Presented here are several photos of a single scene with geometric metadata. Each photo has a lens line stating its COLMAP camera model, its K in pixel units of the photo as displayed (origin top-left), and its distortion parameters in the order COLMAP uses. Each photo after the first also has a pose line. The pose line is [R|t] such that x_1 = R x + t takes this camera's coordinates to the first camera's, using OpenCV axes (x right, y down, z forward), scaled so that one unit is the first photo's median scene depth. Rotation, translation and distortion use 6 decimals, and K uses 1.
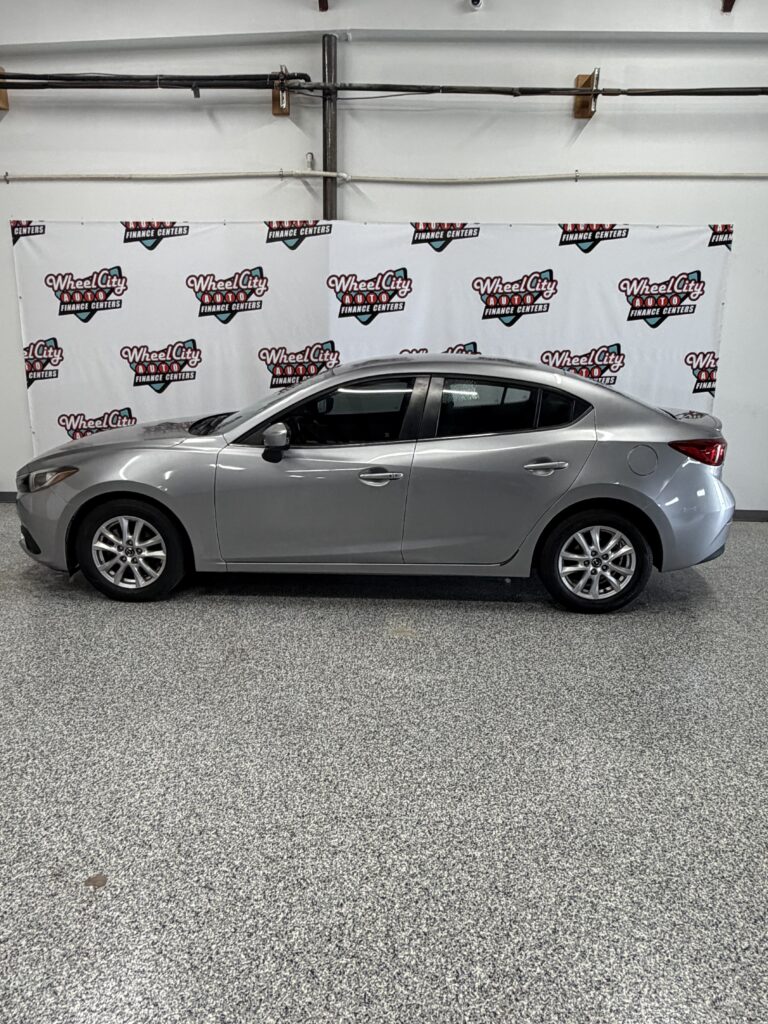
lens RADIAL K [[712.7, 0, 374.5], [0, 712.7, 505.9], [0, 0, 1]] dist [-0.008017, -0.002970]
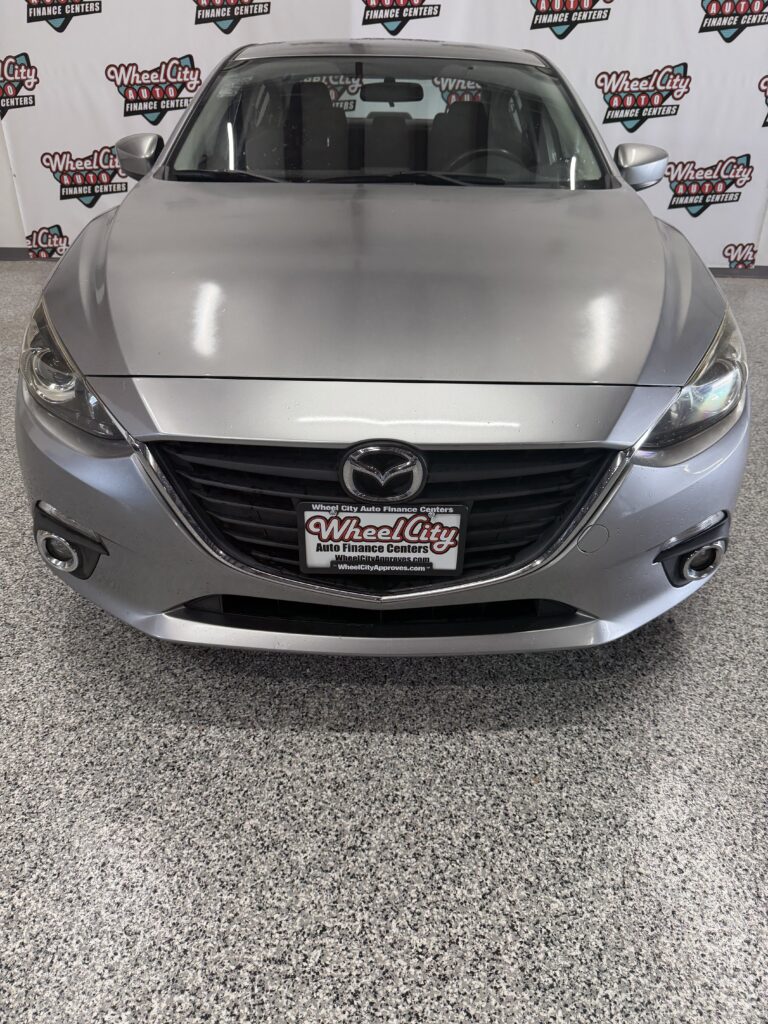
lens RADIAL K [[712.7, 0, 376.0], [0, 712.7, 509.0], [0, 0, 1]] dist [-0.008017, -0.002970]
pose [[0.999817, -0.005484, 0.018317, -0.057022], [0.000196, 0.960877, 0.276976, 0.059243], [-0.019119, -0.276922, 0.960702, 0.034336]]
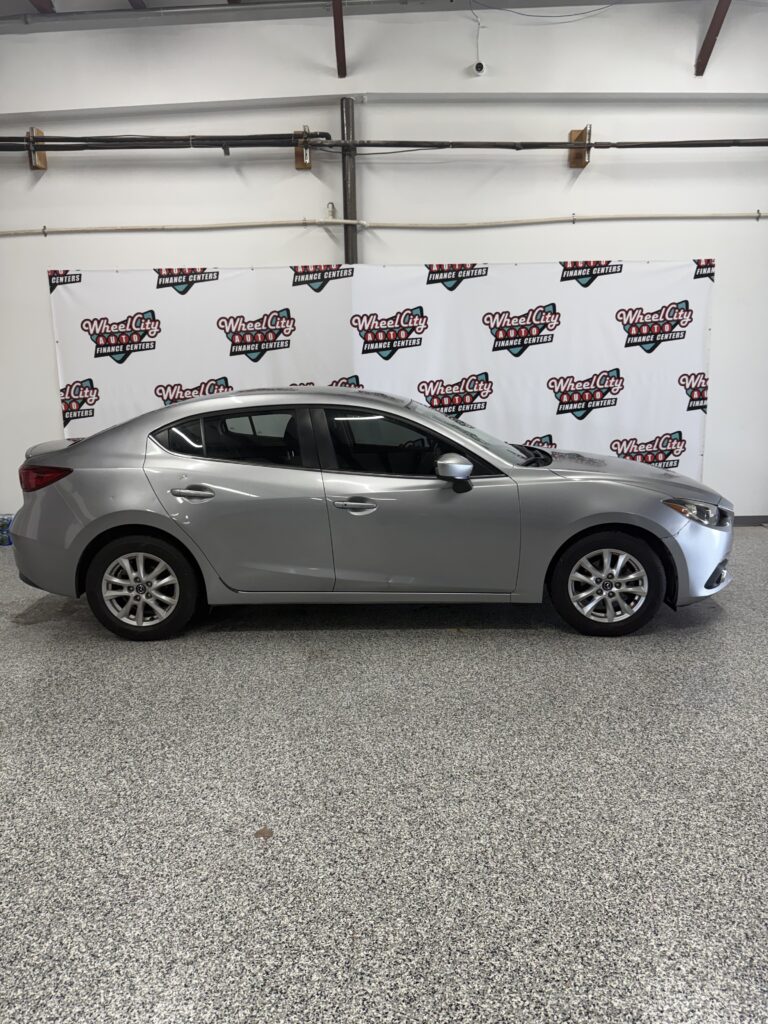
lens RADIAL K [[712.7, 0, 379.6], [0, 712.7, 507.5], [0, 0, 1]] dist [-0.008017, -0.002970]
pose [[0.998317, -0.038277, 0.043558, -0.085083], [0.040141, 0.998279, -0.042751, 0.018805], [-0.041846, 0.044428, 0.998136, -0.072330]]
